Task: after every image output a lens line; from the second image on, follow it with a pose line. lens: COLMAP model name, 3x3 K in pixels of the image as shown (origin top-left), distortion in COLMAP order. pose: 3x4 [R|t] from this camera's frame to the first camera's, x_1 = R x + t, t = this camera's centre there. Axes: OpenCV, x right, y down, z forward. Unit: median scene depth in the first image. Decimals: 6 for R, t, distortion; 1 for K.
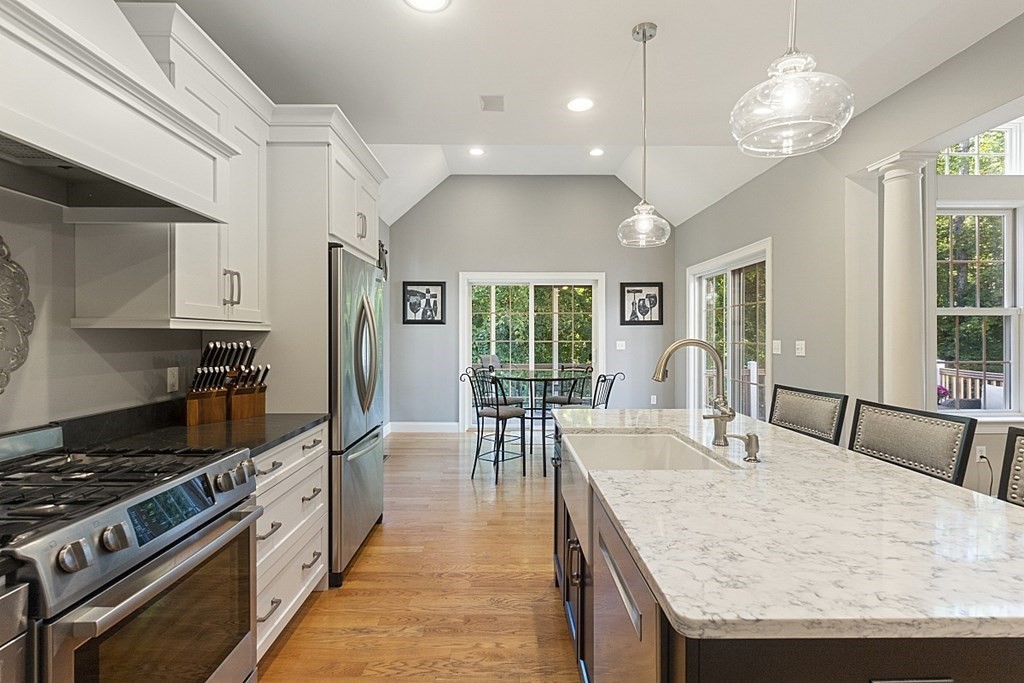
lens RADIAL K [[488.4, 0, 512.6], [0, 488.4, 341.8], [0, 0, 1]] dist [0.002784, 0.000096]
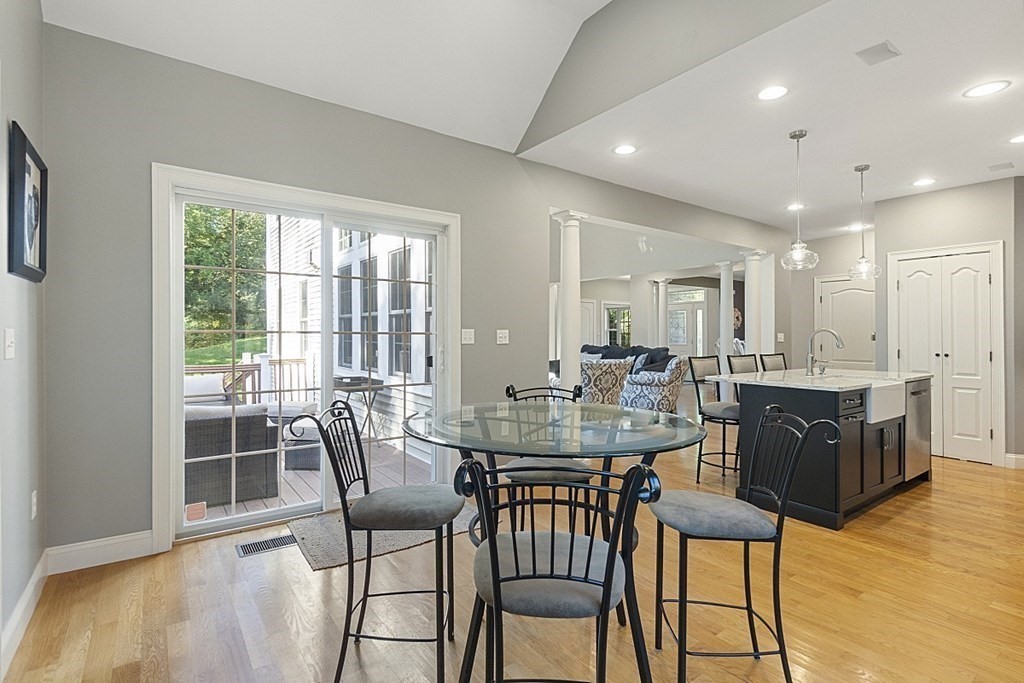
lens RADIAL K [[489.4, 0, 510.8], [0, 489.4, 332.1], [0, 0, 1]] dist [-0.002658, -0.000563]
pose [[-0.569850, 0.003332, 0.821742, -0.254695], [0.004729, 0.999989, -0.000775, 0.003435], [-0.821735, 0.003445, -0.569859, 1.361474]]
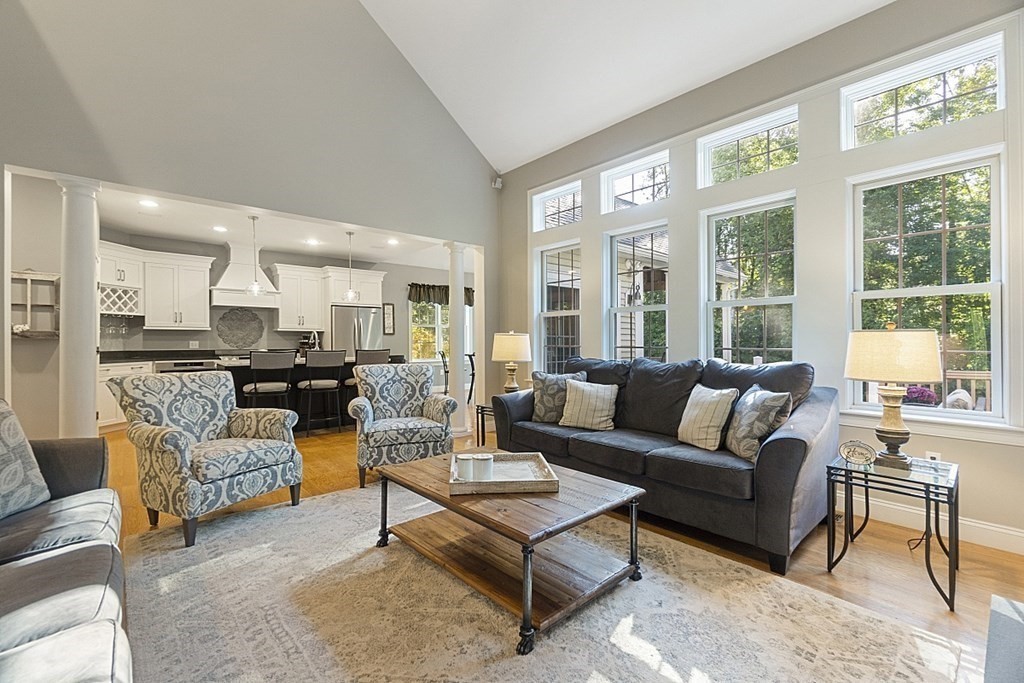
lens RADIAL K [[447.0, 0, 513.5], [0, 447.0, 339.0], [0, 0, 1]] dist [-0.002837, 0.001804]
pose [[0.644592, -0.006521, -0.764499, 1.598473], [-0.006318, 0.999884, -0.013856, 0.038939], [0.764501, 0.013761, 0.644476, -0.015687]]
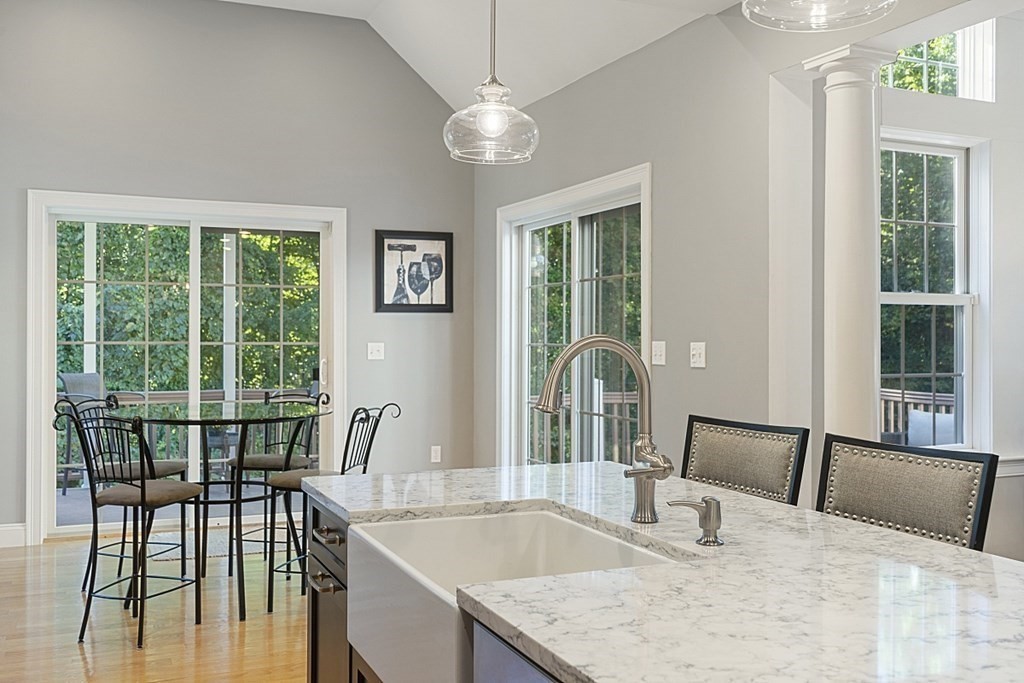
lens RADIAL K [[963.7, 0, 509.5], [0, 963.7, 338.8], [0, 0, 1]] dist [0.003291, 0.000000]
pose [[0.923759, 0.003686, 0.382955, -0.058034], [-0.000847, 0.999971, -0.007583, 0.002500], [-0.382972, 0.006680, 0.923736, 0.009064]]
